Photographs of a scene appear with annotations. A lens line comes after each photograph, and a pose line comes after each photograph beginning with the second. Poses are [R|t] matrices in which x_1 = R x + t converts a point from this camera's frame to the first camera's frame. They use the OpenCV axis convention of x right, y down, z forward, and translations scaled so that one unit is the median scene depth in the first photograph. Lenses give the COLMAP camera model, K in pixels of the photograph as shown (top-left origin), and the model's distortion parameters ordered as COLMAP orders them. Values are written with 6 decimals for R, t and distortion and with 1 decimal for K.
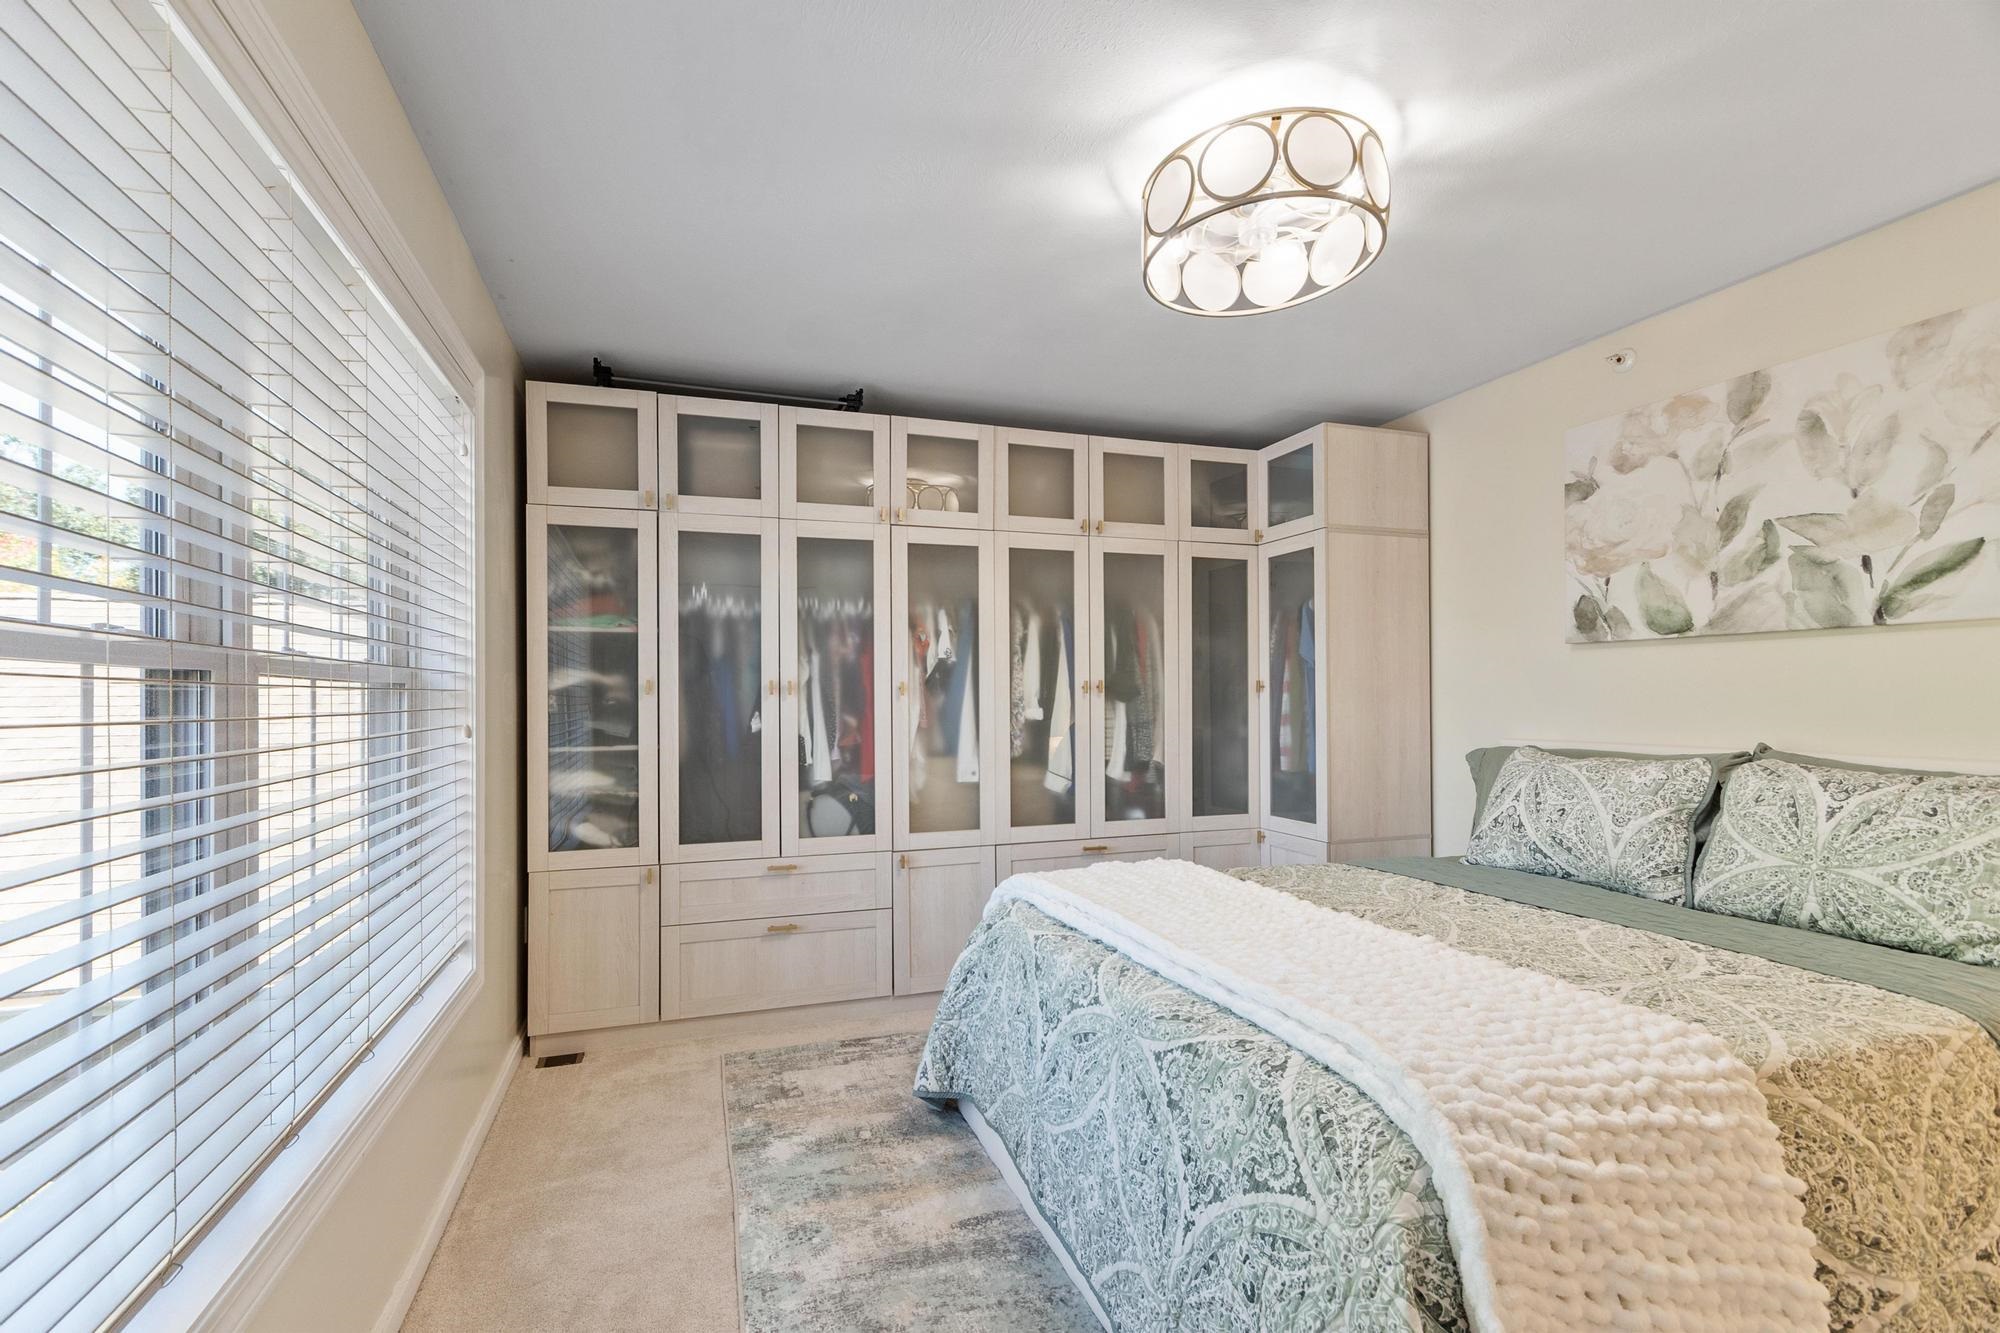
lens RADIAL K [[878.8, 0, 980.2], [0, 878.8, 684.9], [0, 0, 1]] dist [-0.002900, 0.002410]
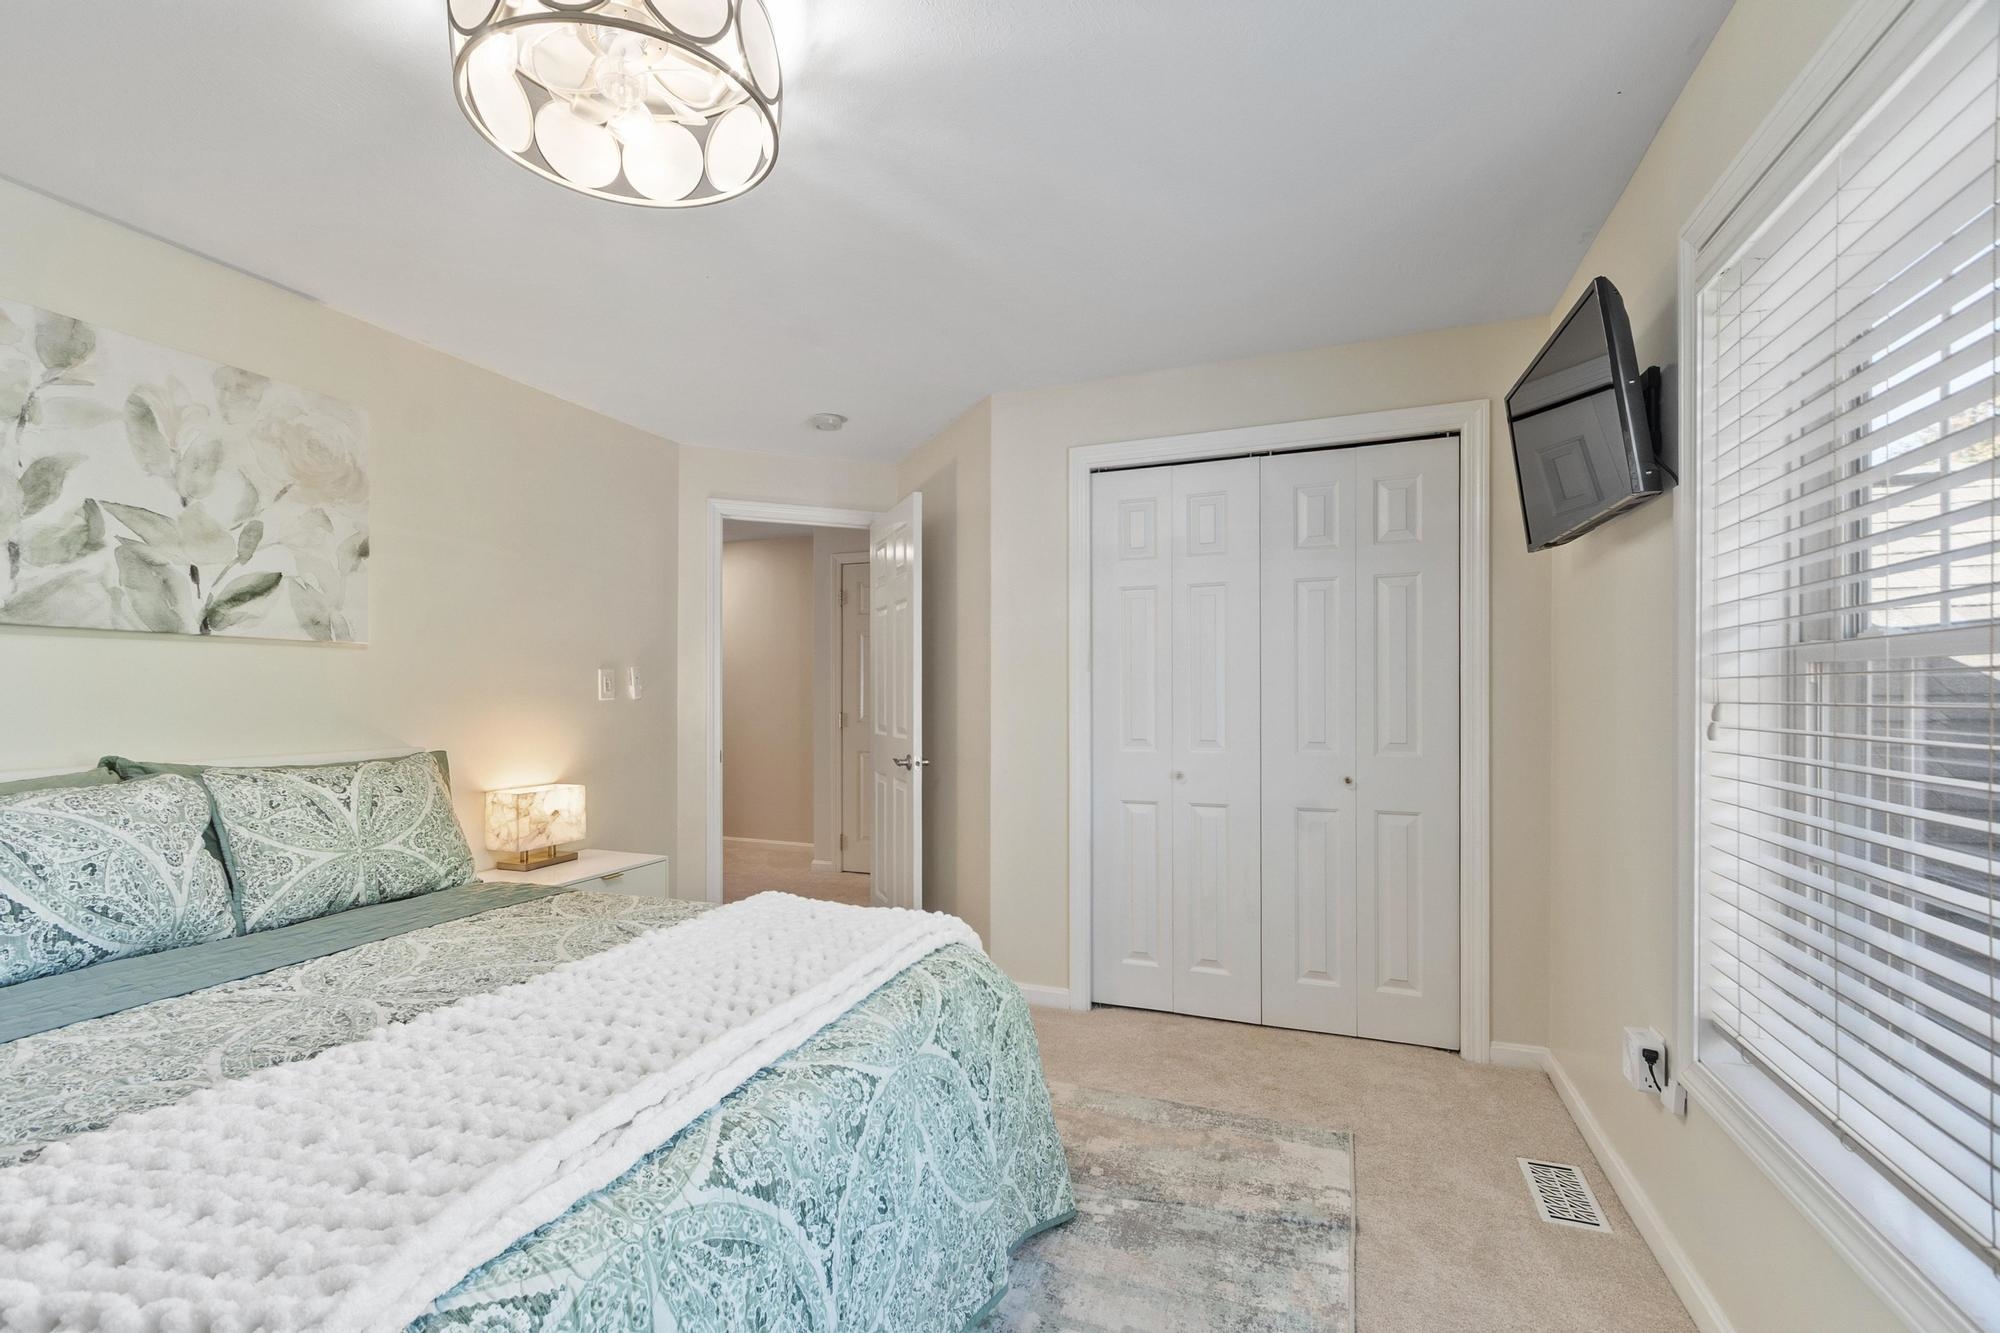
lens RADIAL K [[878.8, 0, 953.4], [0, 878.8, 693.2], [0, 0, 1]] dist [-0.002900, 0.002410]
pose [[-0.747137, 0.012917, 0.664544, -0.206282], [-0.000210, 0.999807, -0.019669, 0.013274], [-0.664670, -0.014835, -0.746990, 0.718789]]
